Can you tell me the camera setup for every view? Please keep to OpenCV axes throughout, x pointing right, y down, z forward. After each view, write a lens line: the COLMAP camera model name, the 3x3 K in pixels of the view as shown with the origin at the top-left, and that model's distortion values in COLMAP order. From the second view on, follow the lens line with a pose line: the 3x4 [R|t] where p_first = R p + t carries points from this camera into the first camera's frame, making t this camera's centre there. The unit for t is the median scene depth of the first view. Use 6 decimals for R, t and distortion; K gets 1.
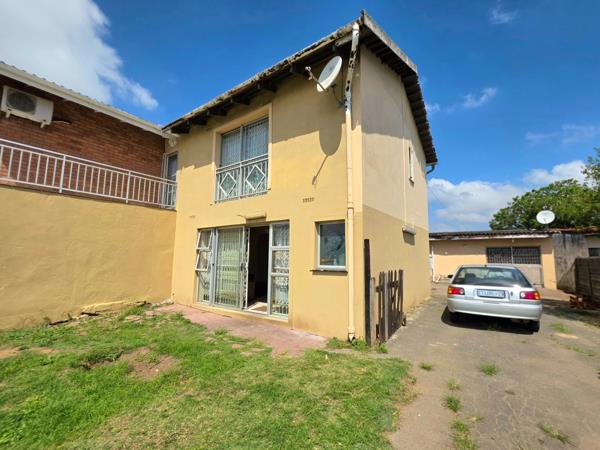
lens RADIAL K [[245.0, 0, 323.9], [0, 245.0, 231.0], [0, 0, 1]] dist [0.006455, -0.000752]
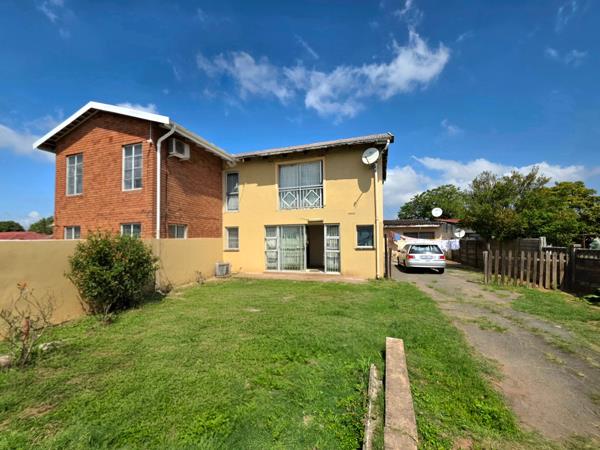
lens RADIAL K [[263.6, 0, 281.4], [0, 263.6, 233.3], [0, 0, 1]] dist [0.011182, -0.001071]
pose [[0.969986, -0.009684, 0.242967, -0.966998], [-0.010428, 0.996631, 0.081355, -0.115490], [-0.242936, -0.081447, 0.966617, -0.800560]]
